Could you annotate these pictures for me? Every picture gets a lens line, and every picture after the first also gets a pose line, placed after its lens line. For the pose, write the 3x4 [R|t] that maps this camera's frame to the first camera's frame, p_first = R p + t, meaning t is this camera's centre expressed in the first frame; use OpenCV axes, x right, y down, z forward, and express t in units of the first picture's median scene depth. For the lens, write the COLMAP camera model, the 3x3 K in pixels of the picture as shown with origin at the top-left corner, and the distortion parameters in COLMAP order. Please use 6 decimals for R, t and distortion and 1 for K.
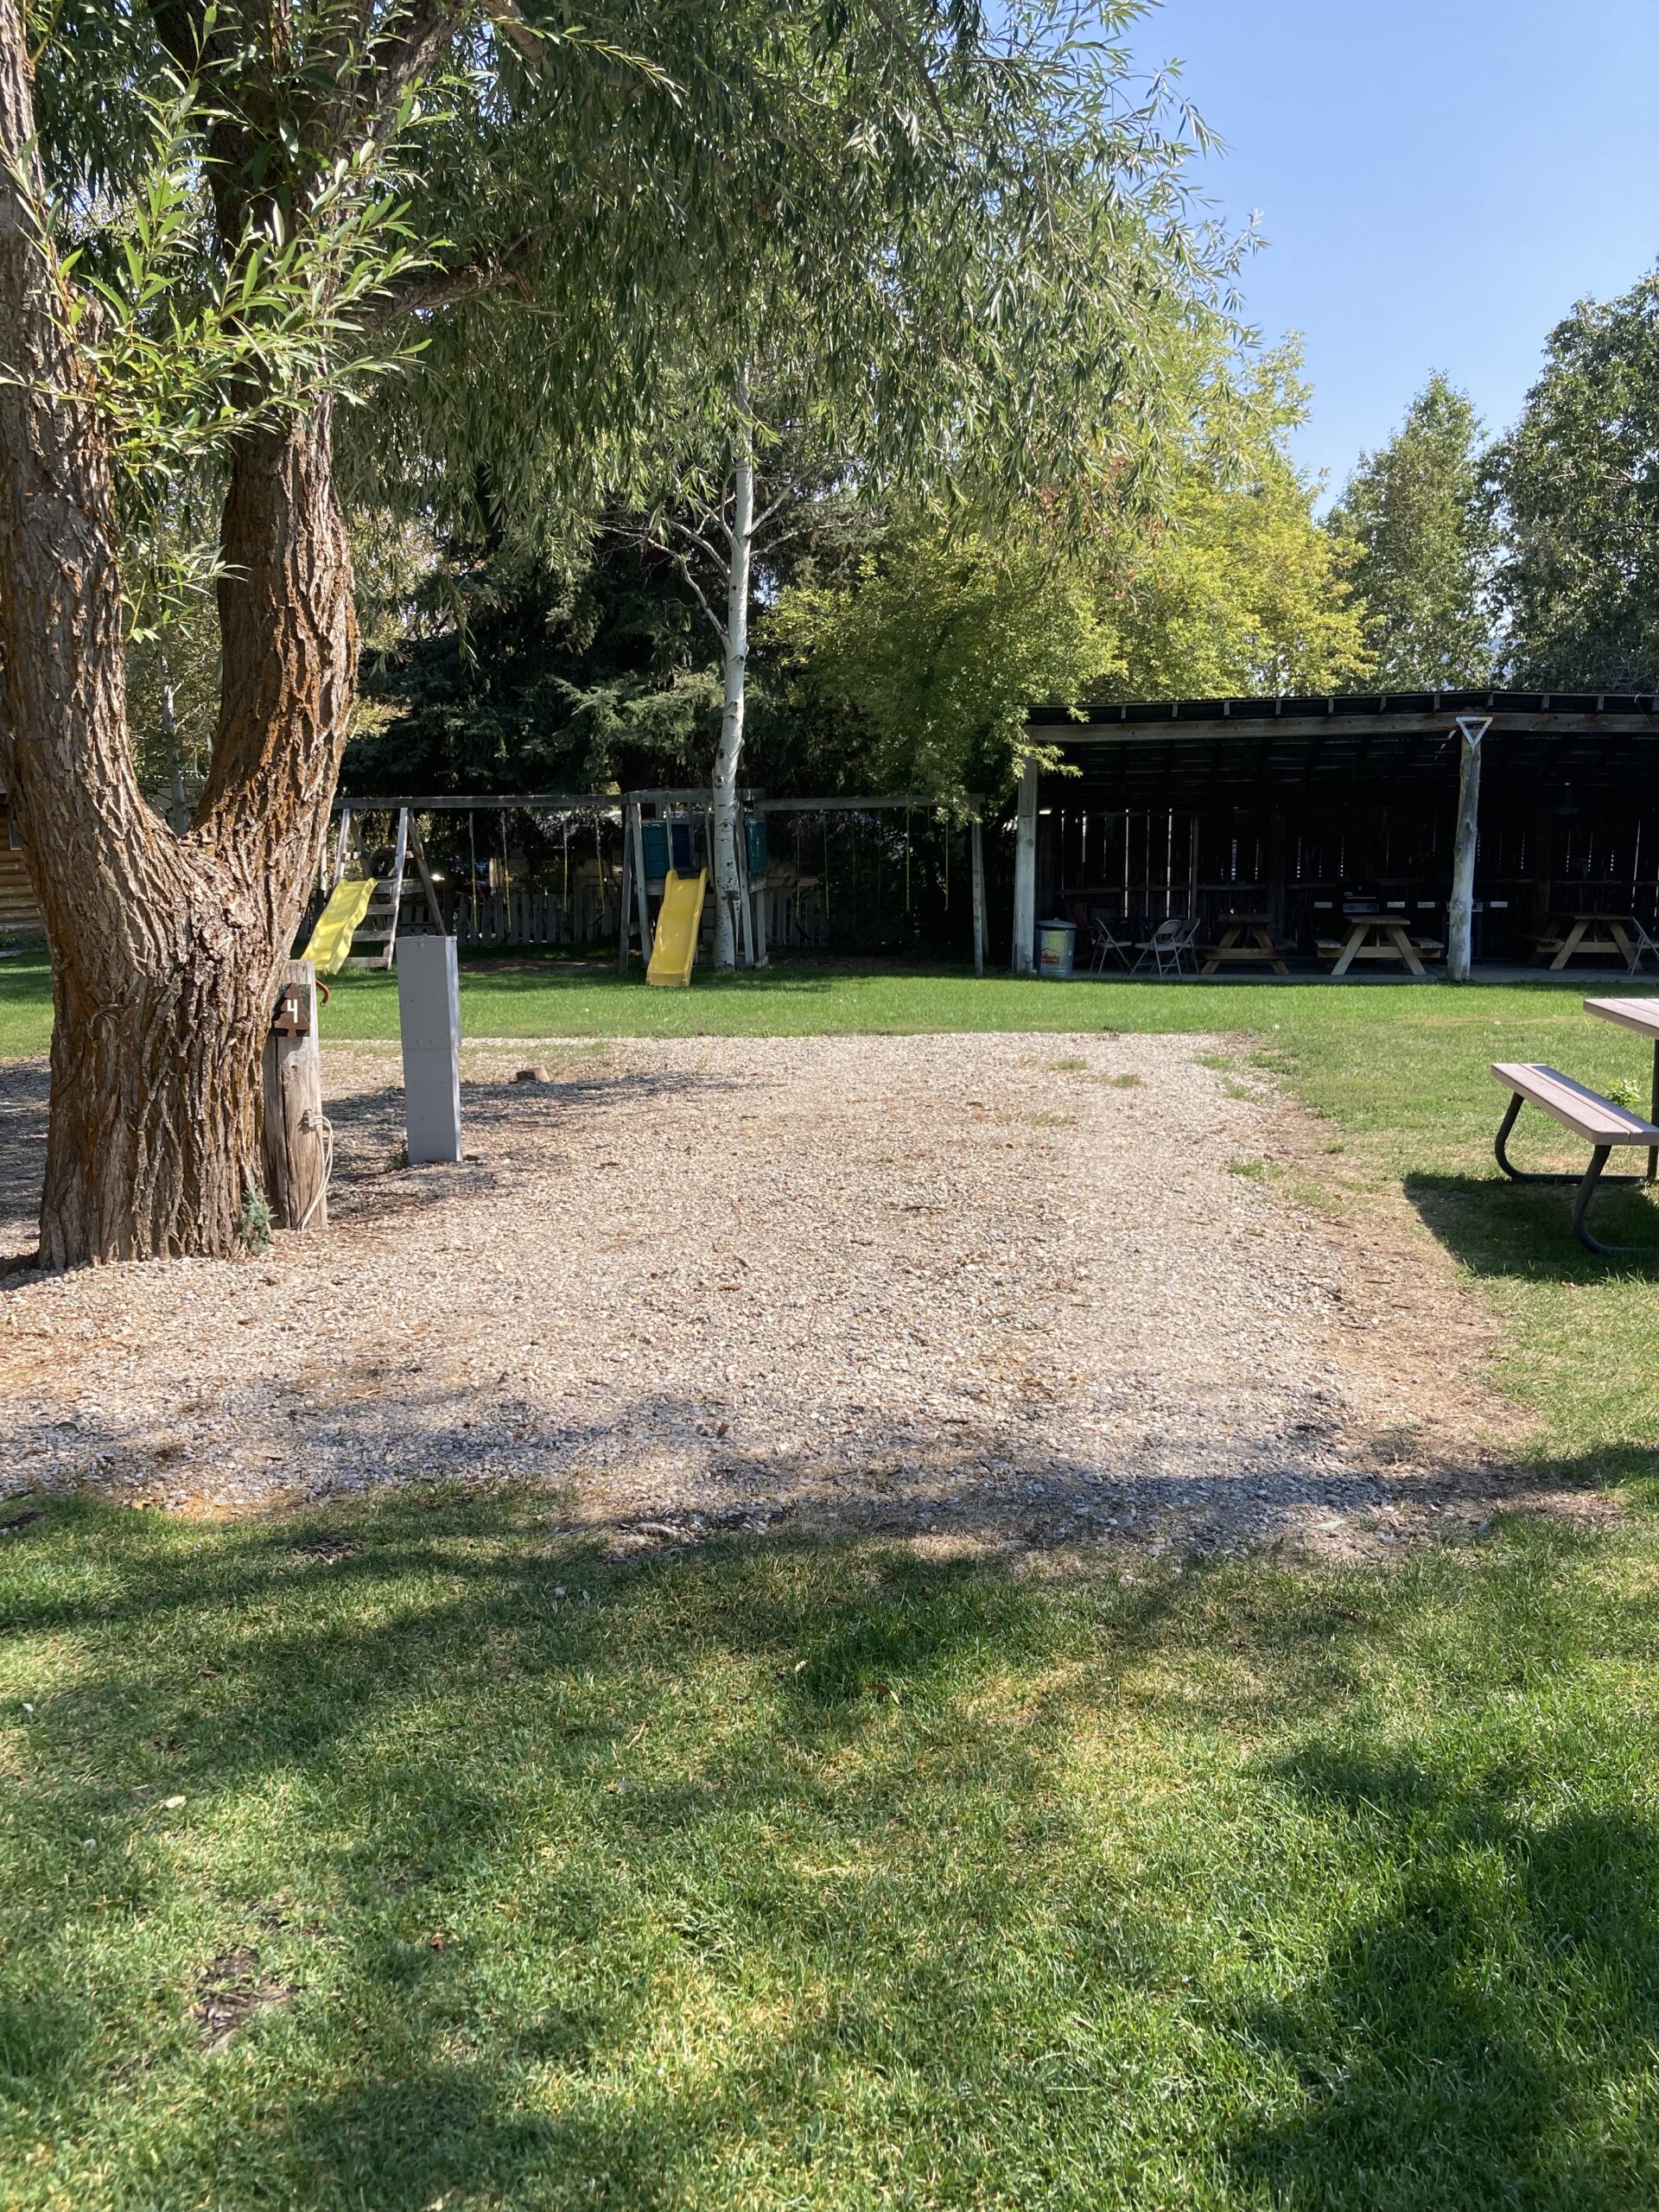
lens RADIAL K [[1783.5, 0, 821.0], [0, 1783.5, 1105.4], [0, 0, 1]] dist [-0.007216, -0.007793]
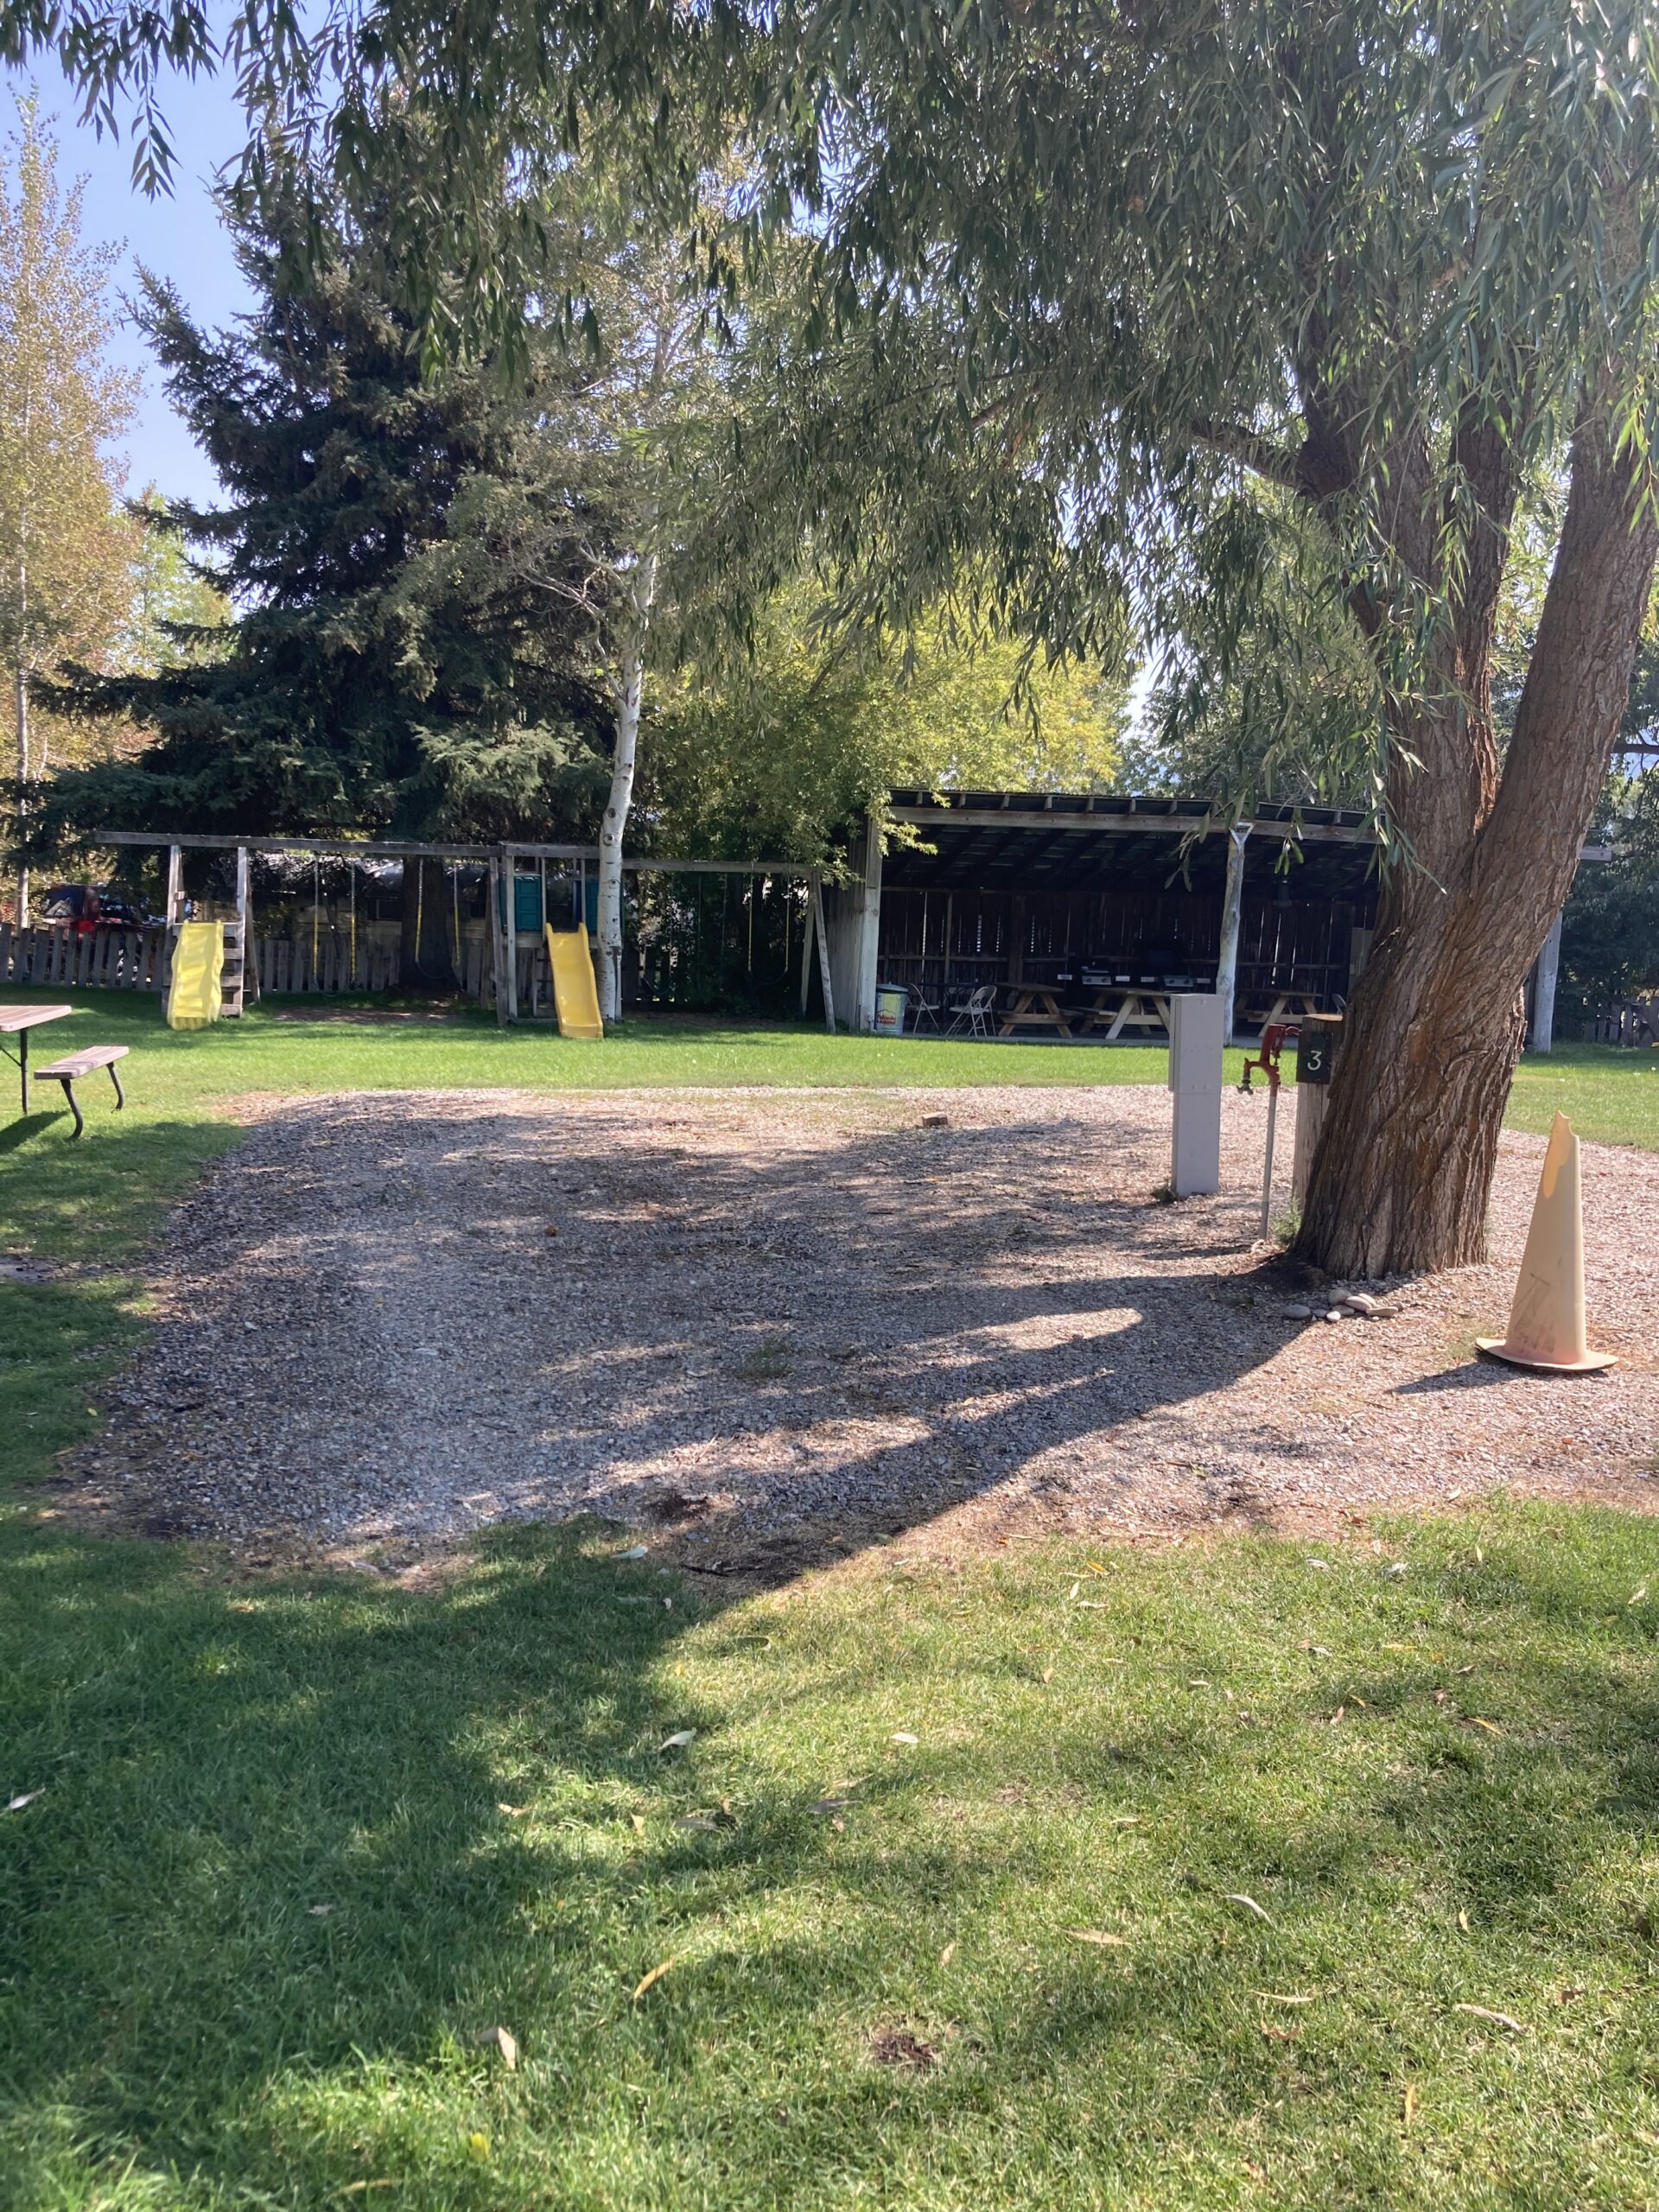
lens RADIAL K [[1783.5, 0, 840.3], [0, 1783.5, 1107.8], [0, 0, 1]] dist [-0.007216, -0.007793]
pose [[0.923935, 0.001435, 0.382547, -0.311692], [0.011879, 0.999403, -0.032439, 0.006257], [-0.382365, 0.034516, 0.923367, 0.011811]]
